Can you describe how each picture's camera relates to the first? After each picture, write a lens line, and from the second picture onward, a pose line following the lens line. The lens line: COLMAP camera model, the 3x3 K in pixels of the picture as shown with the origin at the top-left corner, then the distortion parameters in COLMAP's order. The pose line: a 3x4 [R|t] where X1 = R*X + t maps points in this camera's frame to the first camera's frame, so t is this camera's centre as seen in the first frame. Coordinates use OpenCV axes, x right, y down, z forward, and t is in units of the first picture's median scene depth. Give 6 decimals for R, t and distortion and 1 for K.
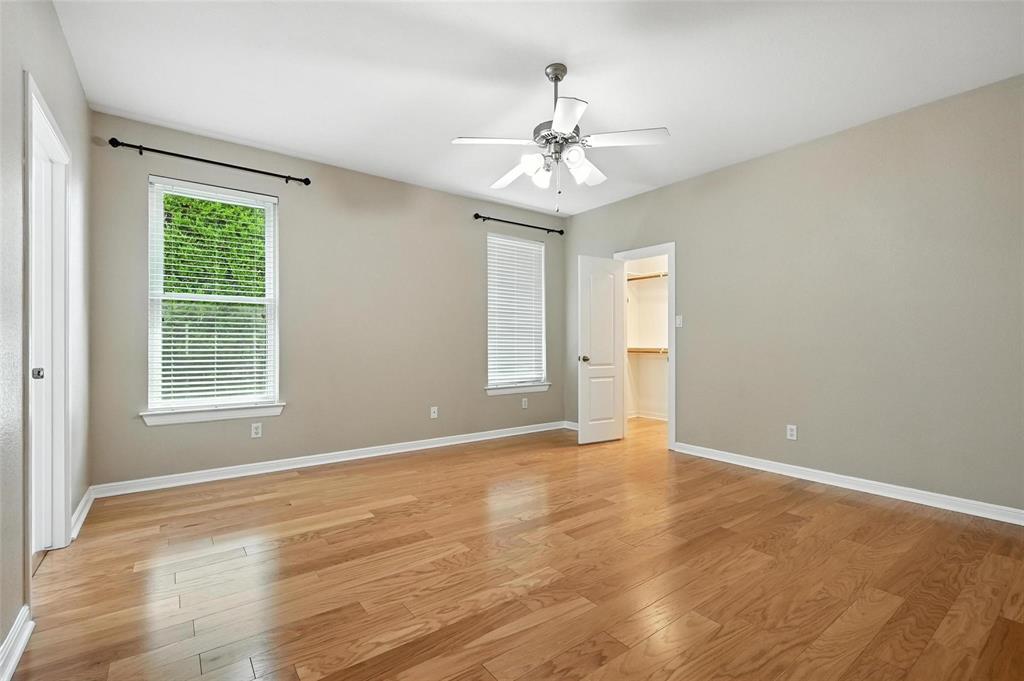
lens RADIAL K [[452.7, 0, 512.9], [0, 452.7, 343.5], [0, 0, 1]] dist [-0.002428, -0.000406]
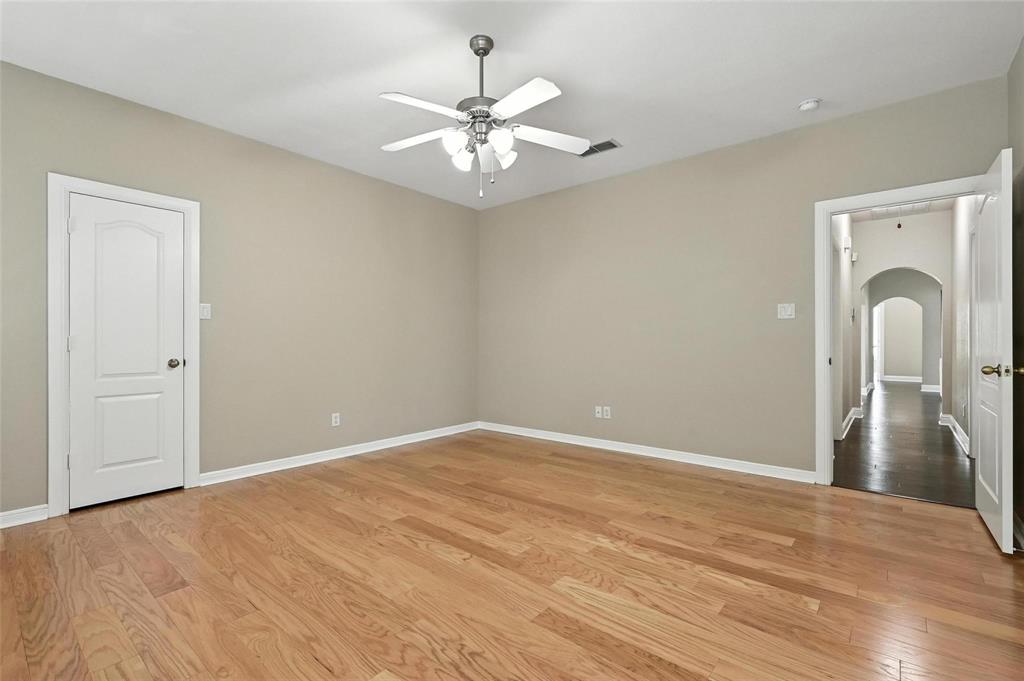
lens RADIAL K [[452.7, 0, 513.3], [0, 452.7, 339.7], [0, 0, 1]] dist [-0.002428, -0.000406]
pose [[-0.219484, 0.003405, 0.975610, -0.960752], [-0.001854, 0.999991, -0.003907, 0.000430], [-0.975614, -0.002667, -0.219476, 1.333947]]
